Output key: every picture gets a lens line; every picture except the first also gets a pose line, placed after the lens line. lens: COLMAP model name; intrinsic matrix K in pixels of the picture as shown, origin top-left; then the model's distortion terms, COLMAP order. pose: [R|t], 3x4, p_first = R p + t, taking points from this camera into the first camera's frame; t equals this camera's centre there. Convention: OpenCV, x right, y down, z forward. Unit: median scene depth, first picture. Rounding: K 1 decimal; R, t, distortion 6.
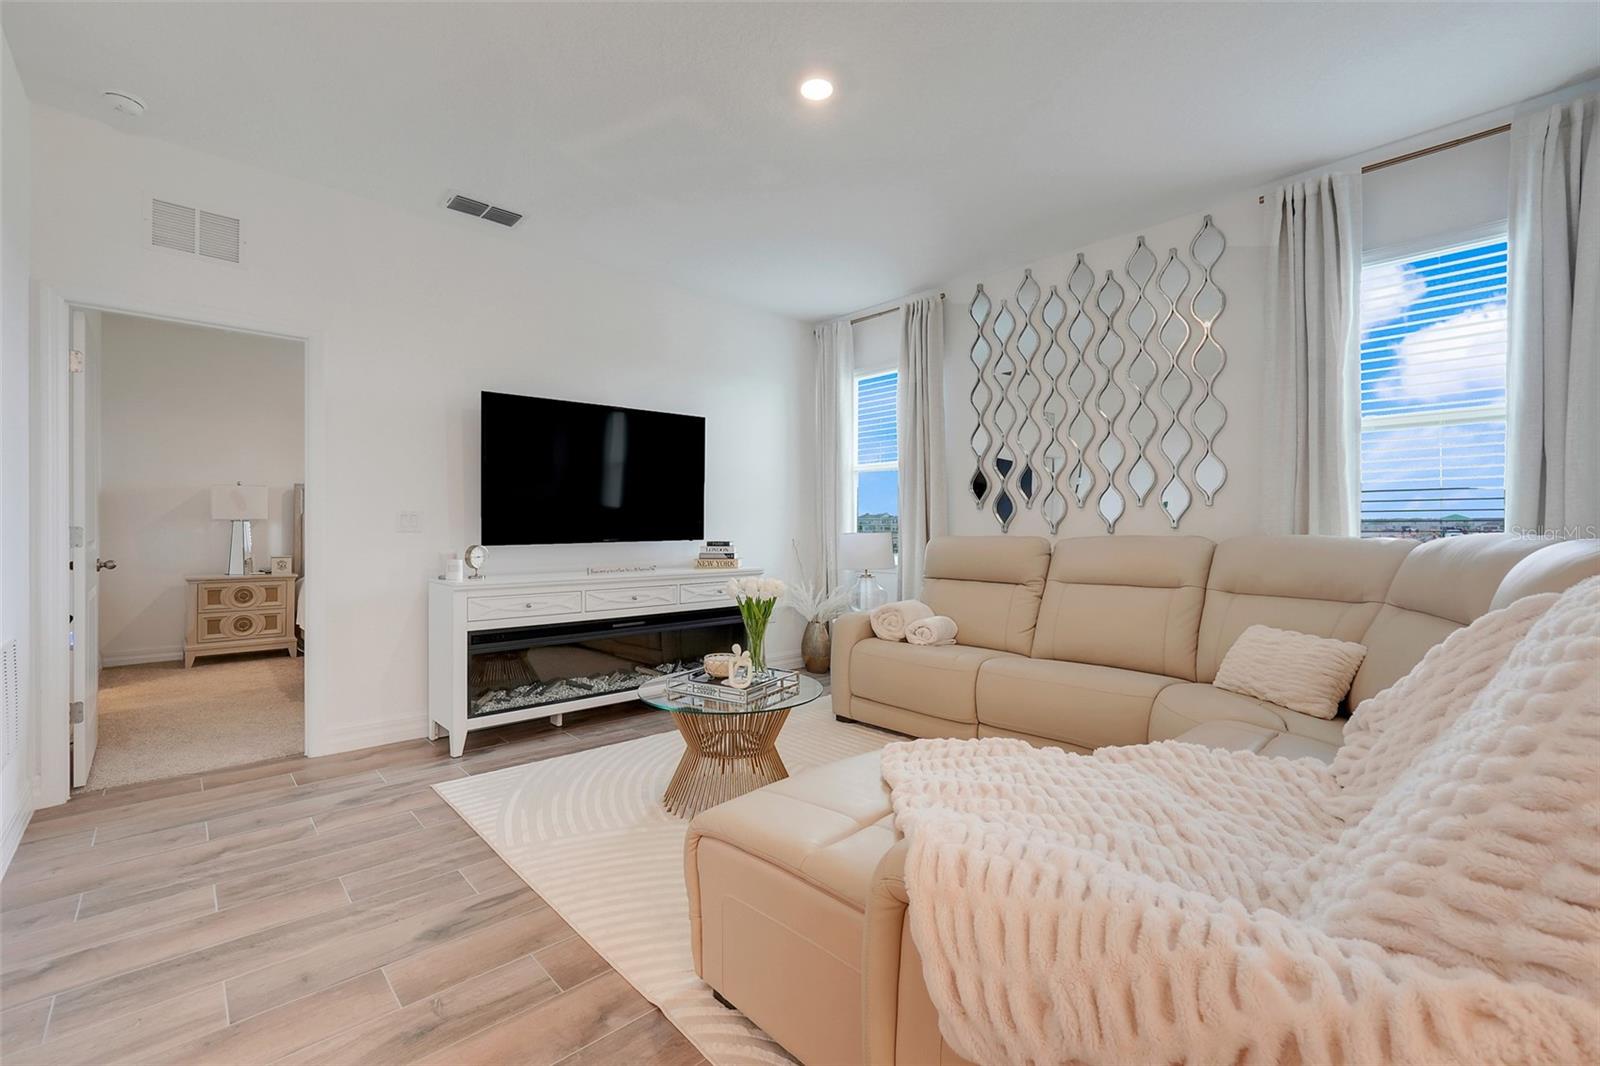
lens RADIAL K [[672.5, 0, 792.4], [0, 672.5, 538.3], [0, 0, 1]] dist [-0.001522, 0.000597]
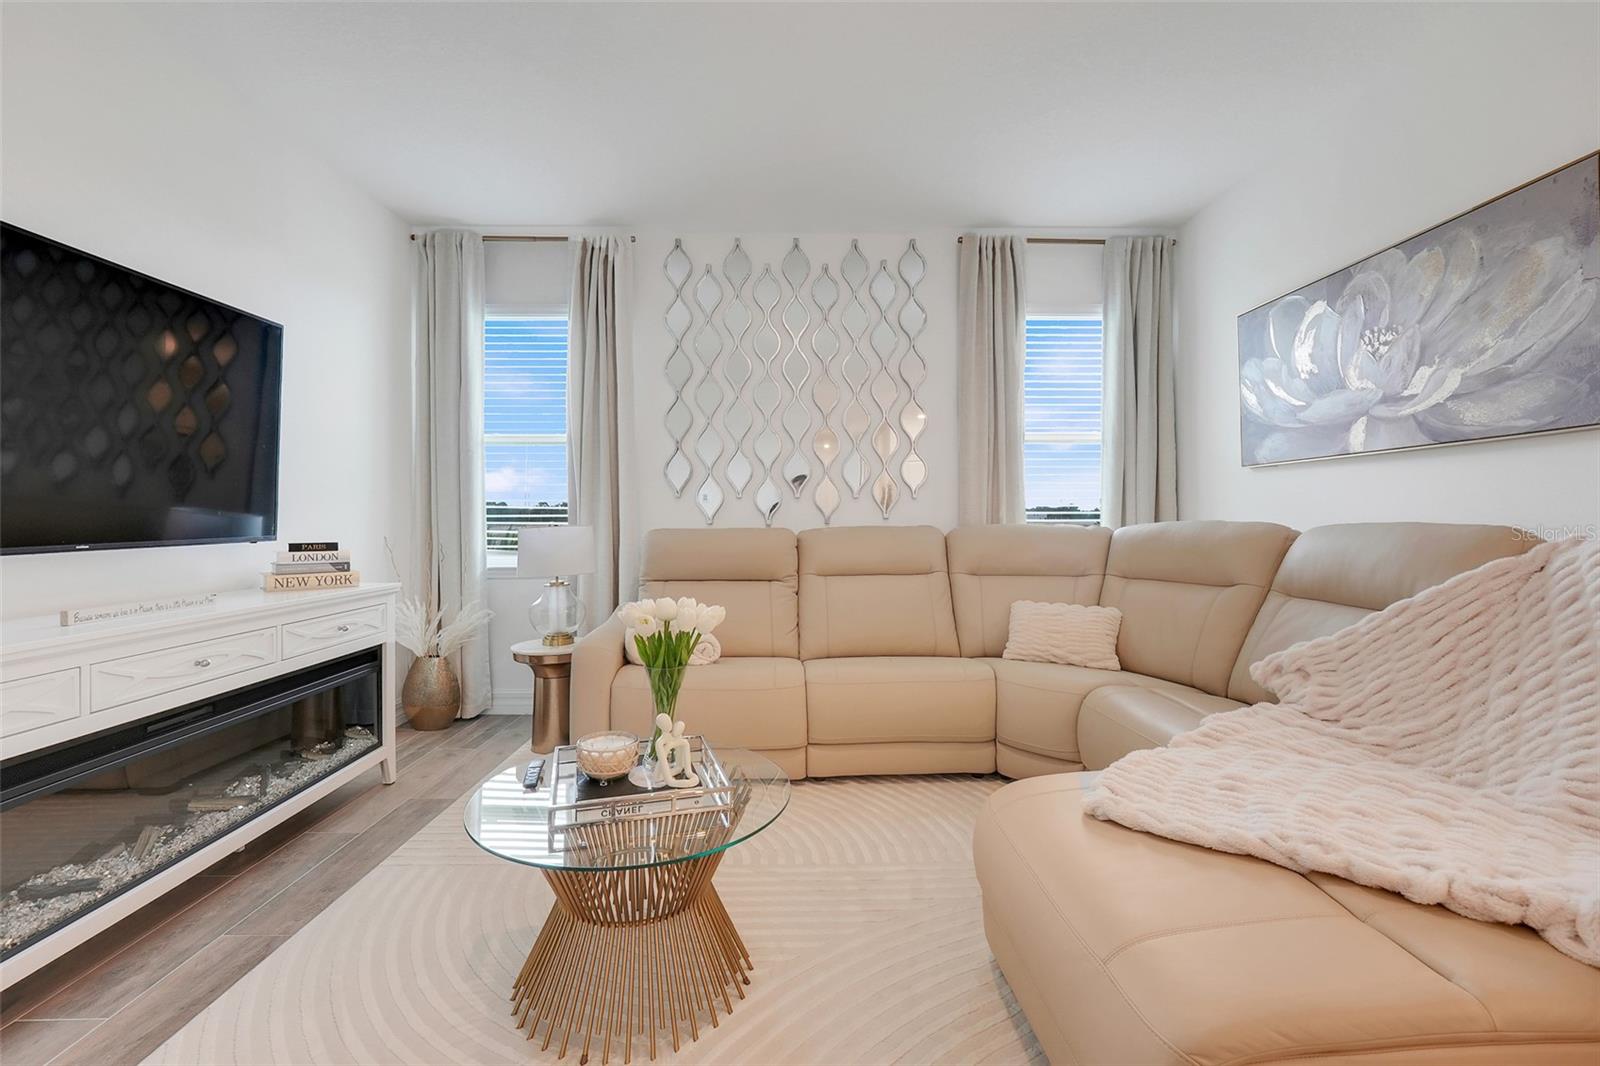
lens RADIAL K [[678.3, 0, 808.0], [0, 678.3, 519.9], [0, 0, 1]] dist [-0.002759, 0.000778]
pose [[0.668577, -0.002629, 0.743638, -0.287674], [0.014027, 0.999860, -0.009076, -0.003991], [-0.743511, 0.016499, 0.668521, 0.322373]]
